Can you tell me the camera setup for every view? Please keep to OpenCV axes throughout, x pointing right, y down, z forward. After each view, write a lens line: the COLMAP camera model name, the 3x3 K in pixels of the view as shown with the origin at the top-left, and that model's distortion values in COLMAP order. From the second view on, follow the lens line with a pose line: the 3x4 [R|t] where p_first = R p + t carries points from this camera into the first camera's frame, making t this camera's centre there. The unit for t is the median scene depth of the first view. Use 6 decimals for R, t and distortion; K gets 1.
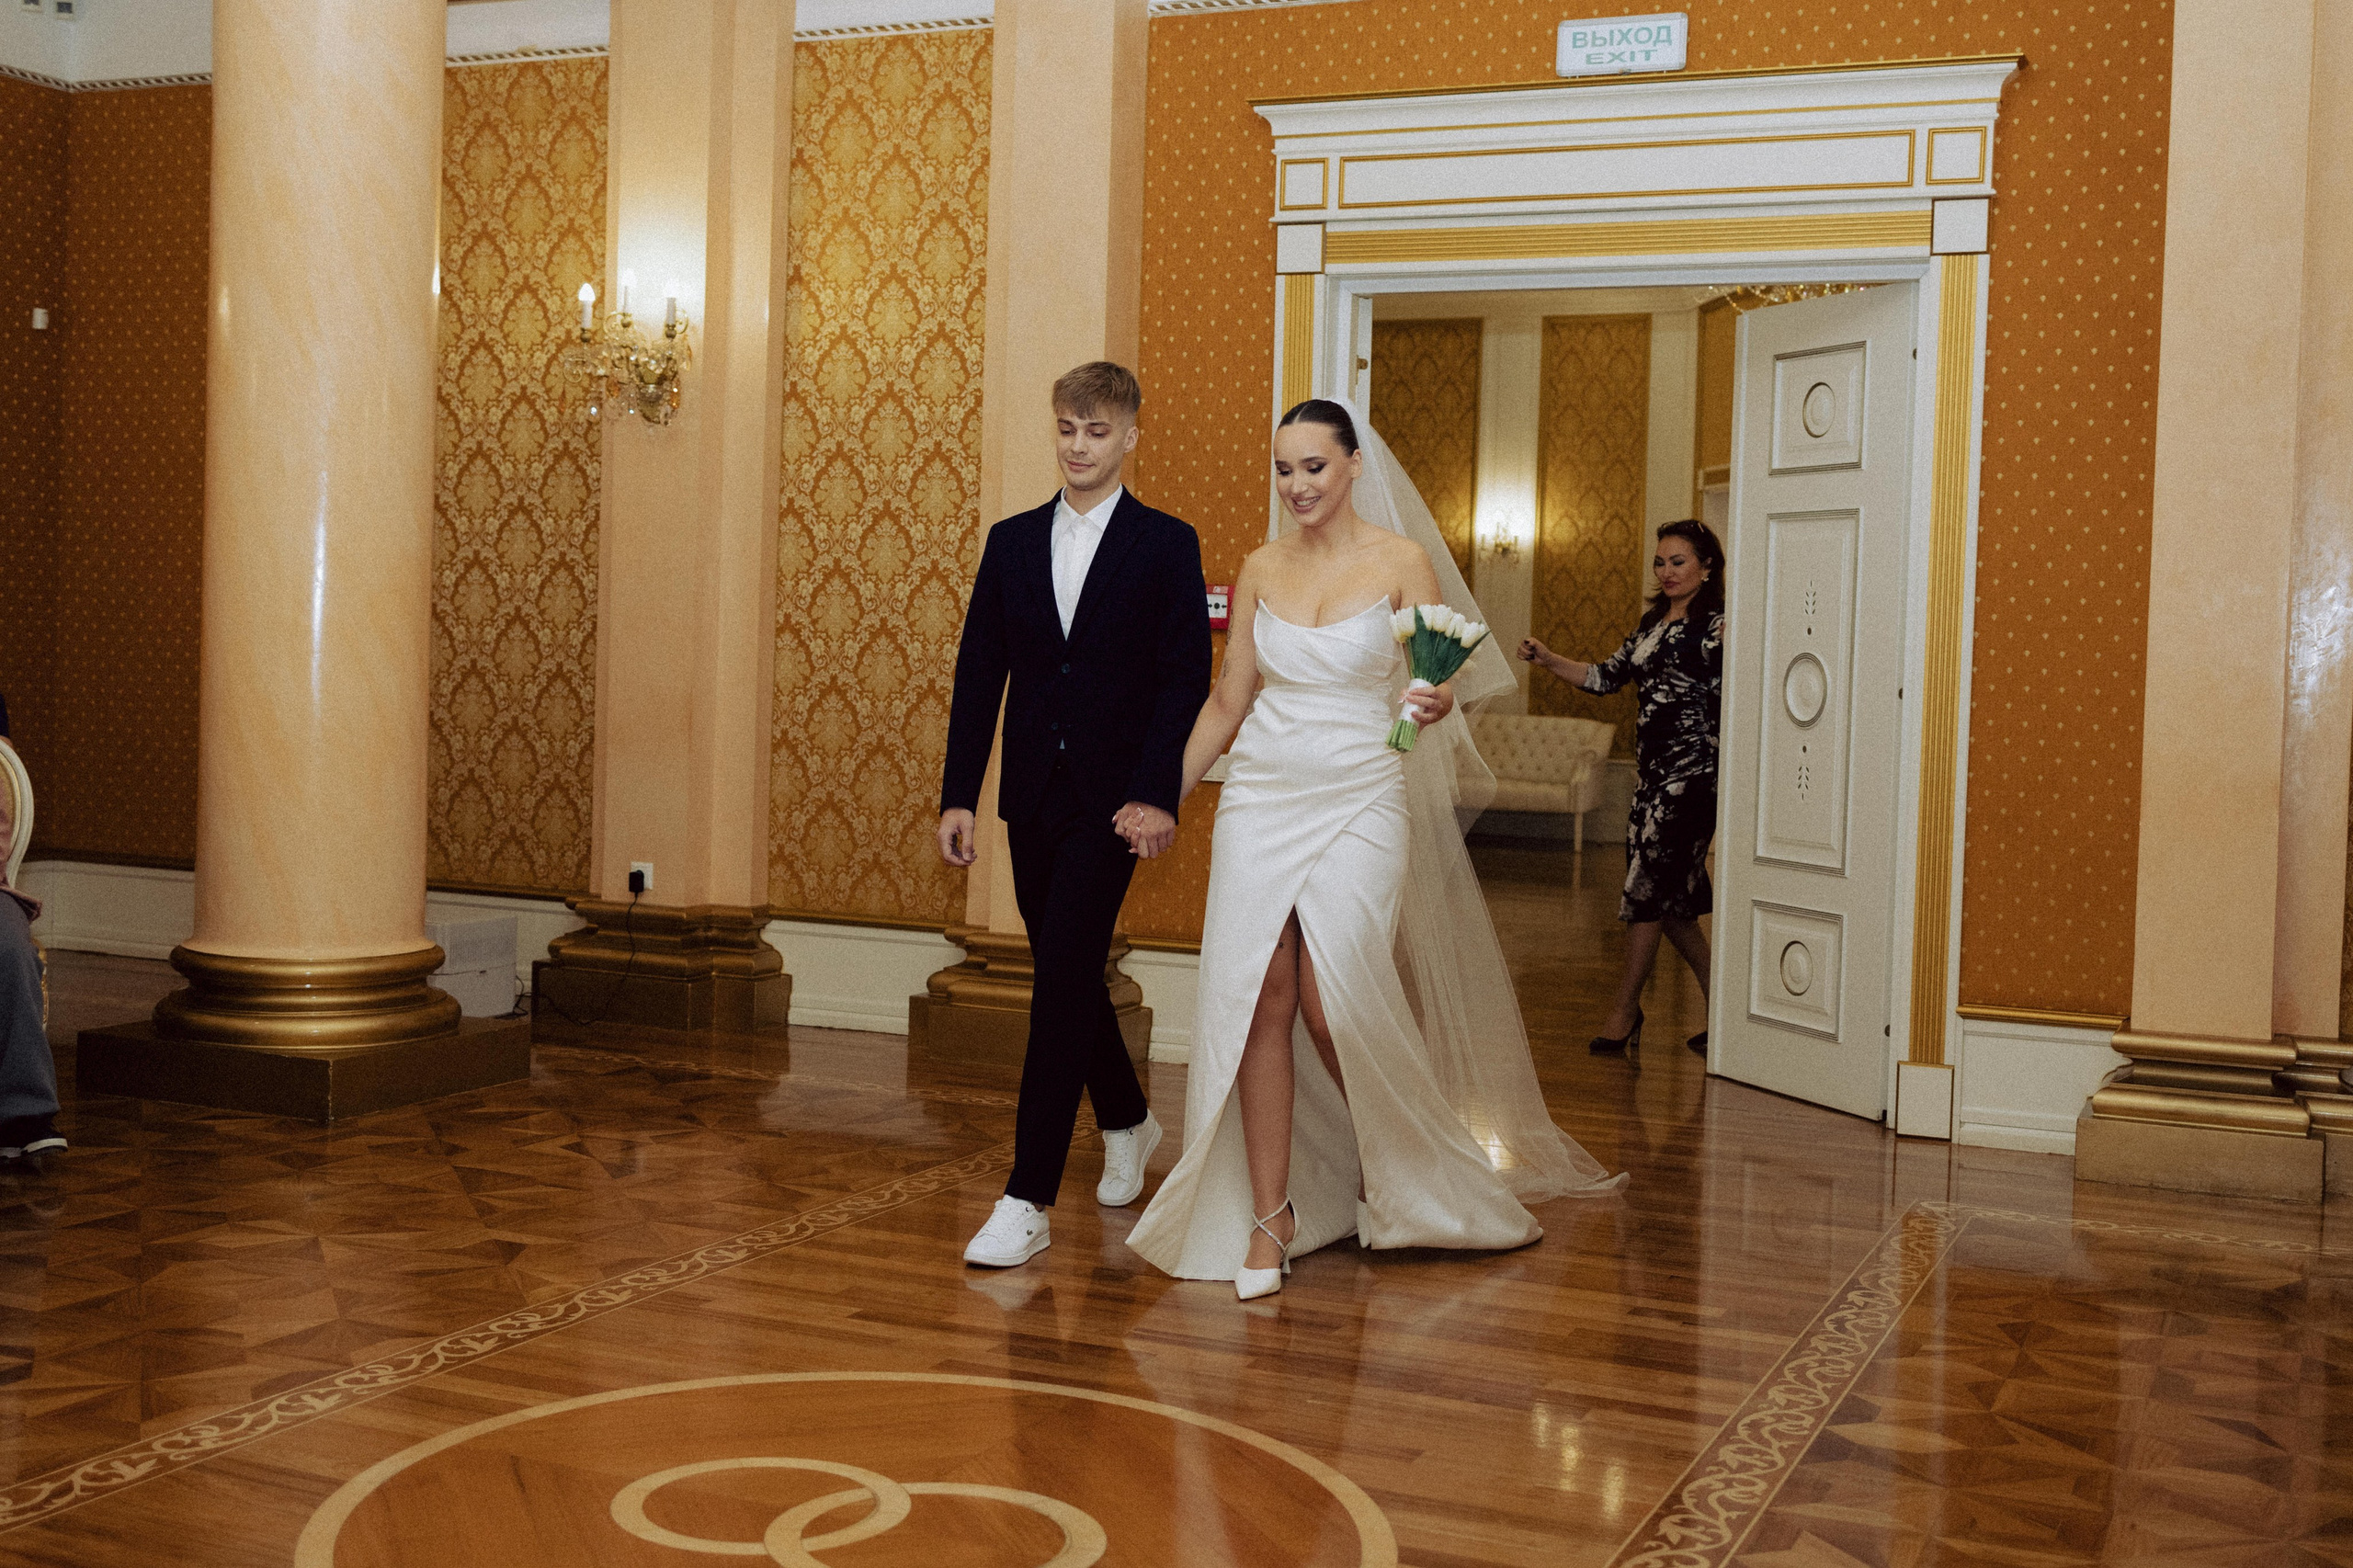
lens RADIAL K [[2670.8, 0, 1176.5], [0, 2670.8, 784.0], [0, 0, 1]] dist [0.100984, -0.382424]
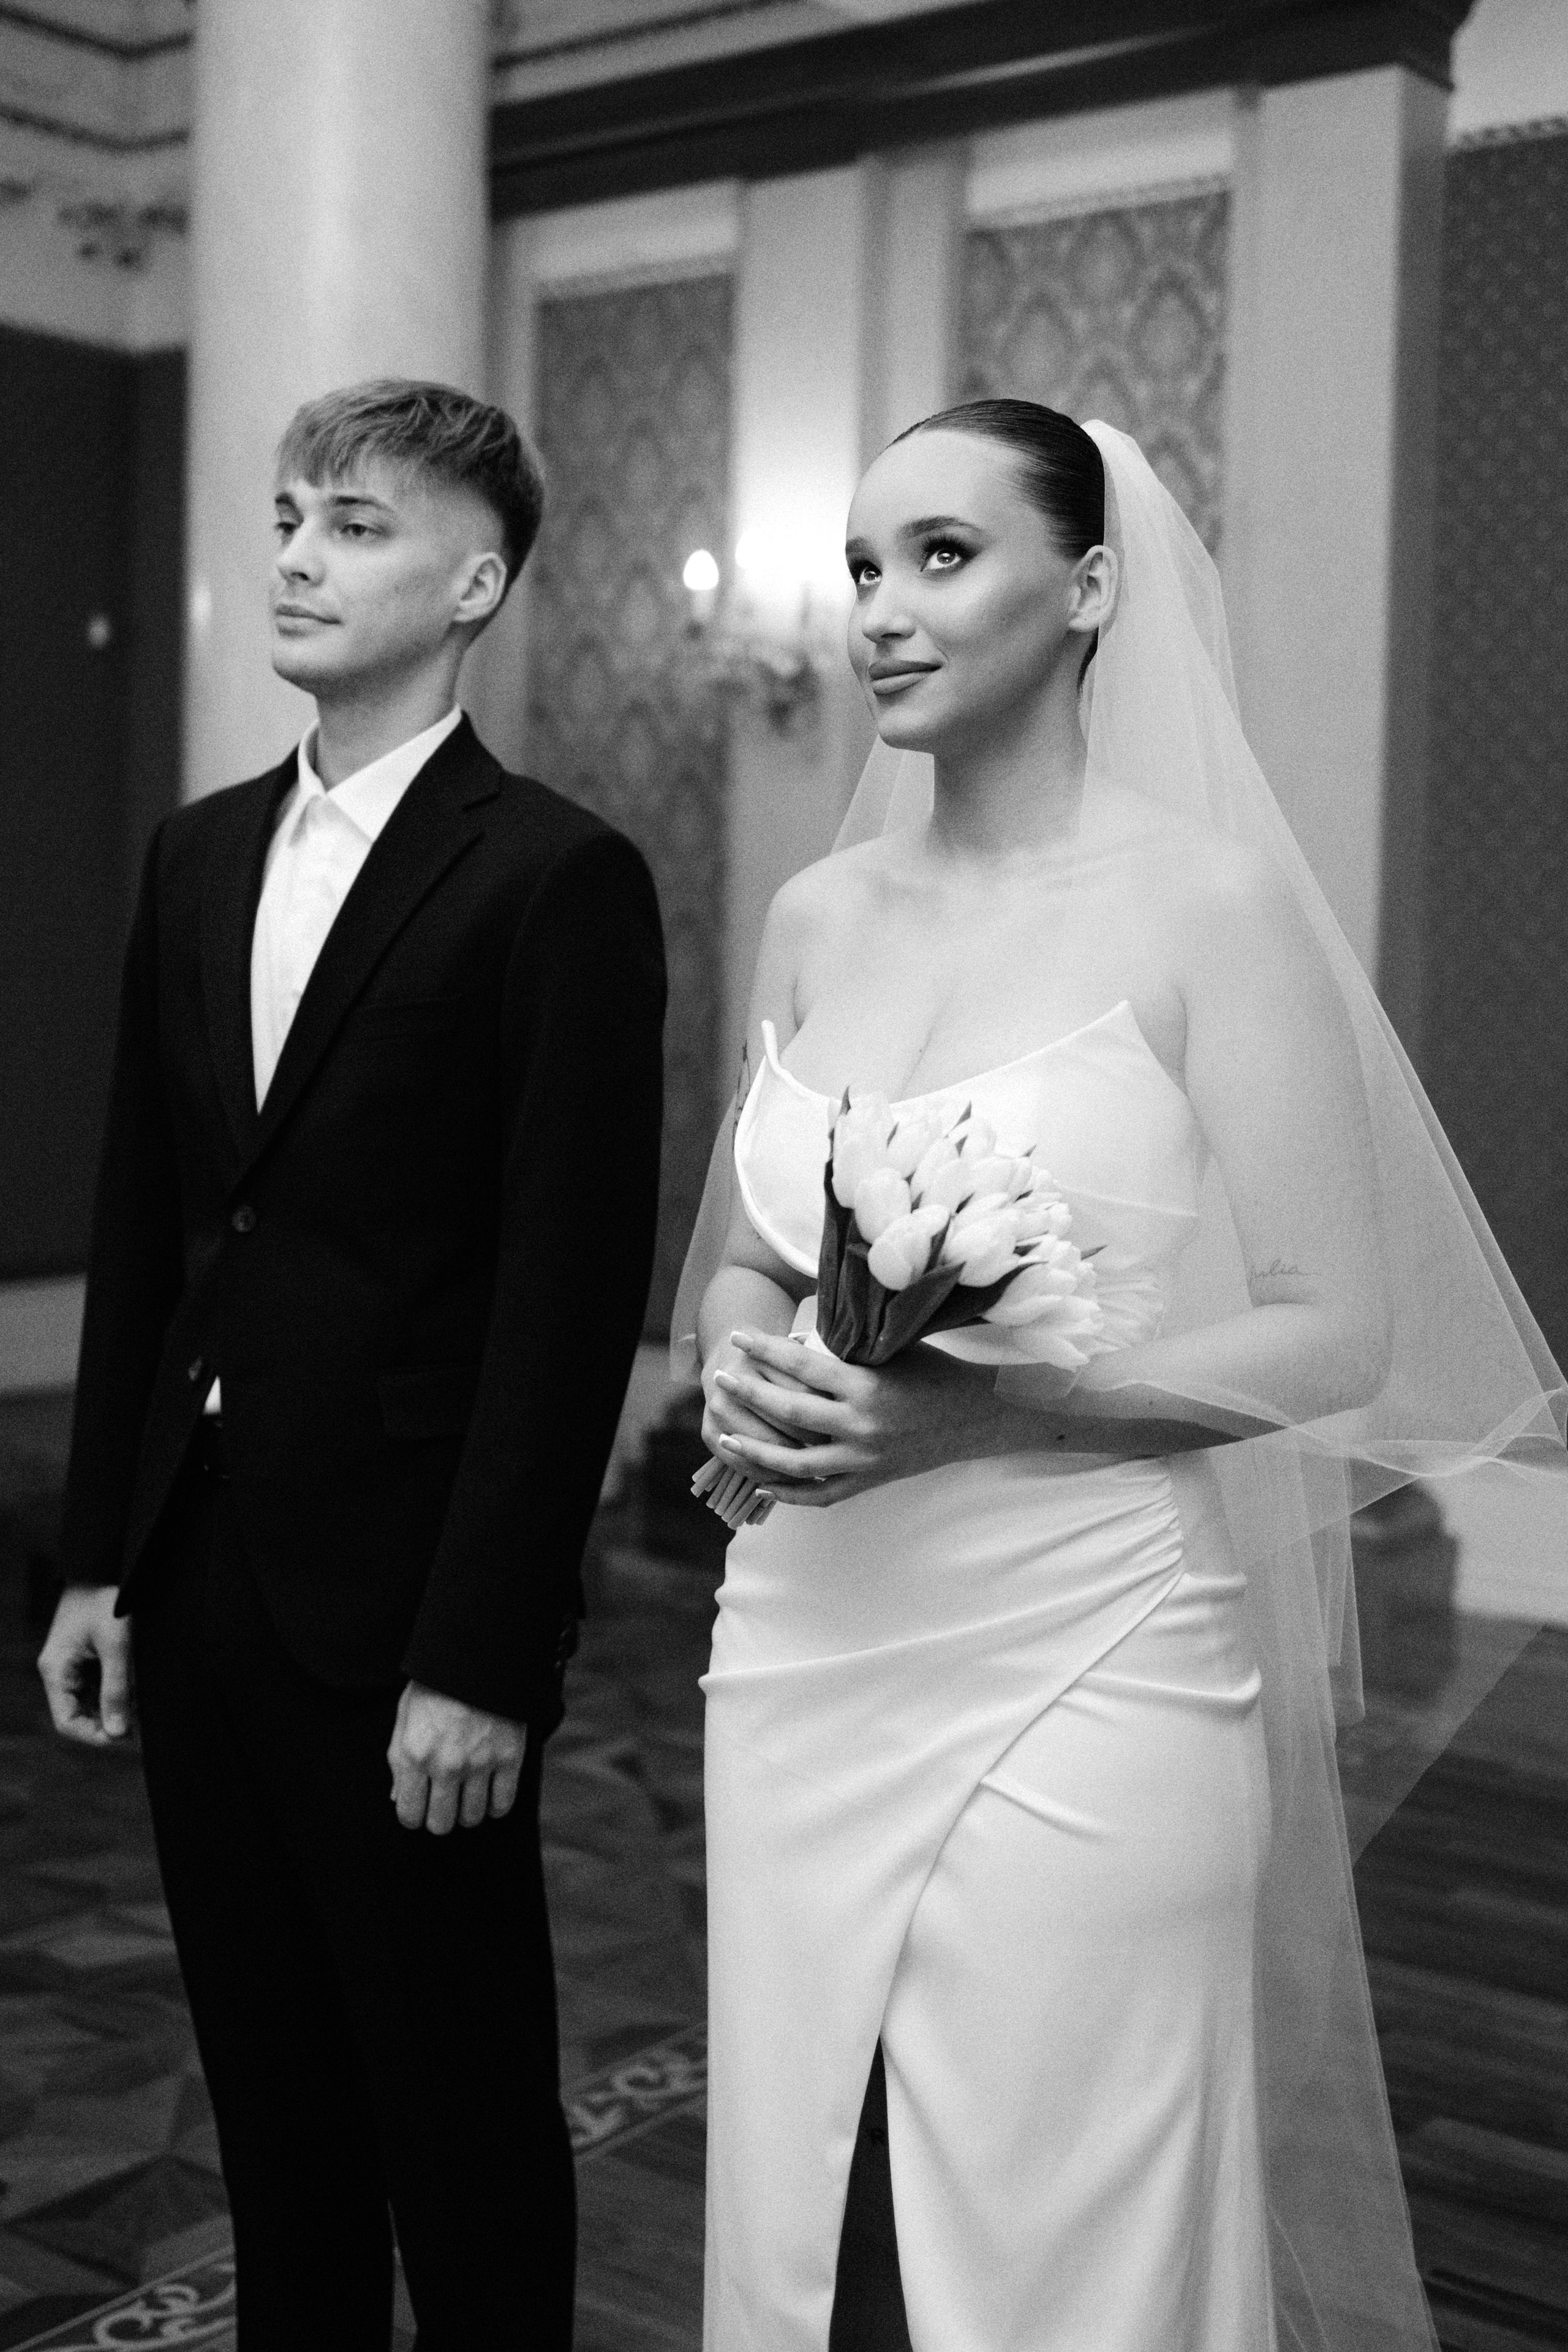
lens RADIAL K [[2669.7, 0, 784.0], [0, 2669.7, 1176.0], [0, 0, 1]] dist [0.100984, -0.382424]
pose [[0.951313, 0.023185, -0.307353, 0.089155], [-0.018598, 0.999668, 0.017844, -0.037621], [0.307664, -0.011259, 0.951428, 0.472291]]
